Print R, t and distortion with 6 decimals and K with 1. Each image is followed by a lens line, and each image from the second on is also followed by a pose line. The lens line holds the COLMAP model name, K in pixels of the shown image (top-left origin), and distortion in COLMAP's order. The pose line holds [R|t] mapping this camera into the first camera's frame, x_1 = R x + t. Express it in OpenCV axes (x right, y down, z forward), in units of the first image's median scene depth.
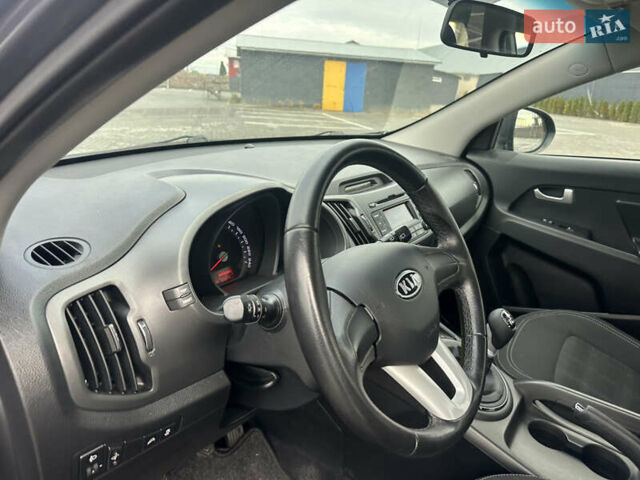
lens RADIAL K [[448.7, 0, 320.0], [0, 448.7, 240.0], [0, 0, 1]] dist [0.078806, -0.096002]
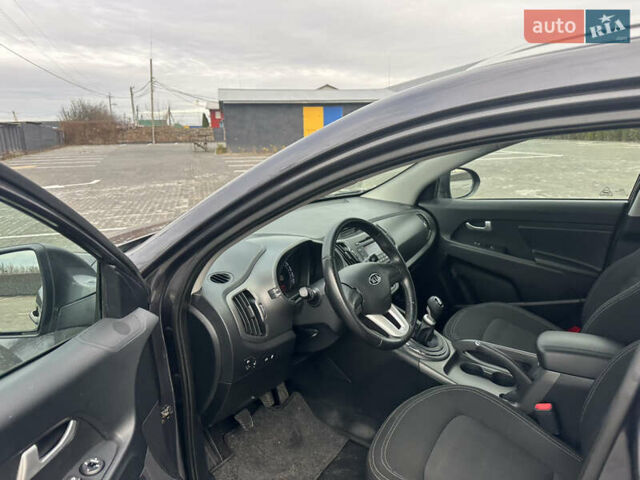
lens RADIAL K [[448.7, 0, 320.0], [0, 448.7, 240.0], [0, 0, 1]] dist [0.078806, -0.096002]
pose [[0.996254, -0.082883, 0.024652, -0.056667], [0.084626, 0.993115, -0.080998, 0.030195], [-0.017769, 0.082781, 0.996409, -0.608869]]
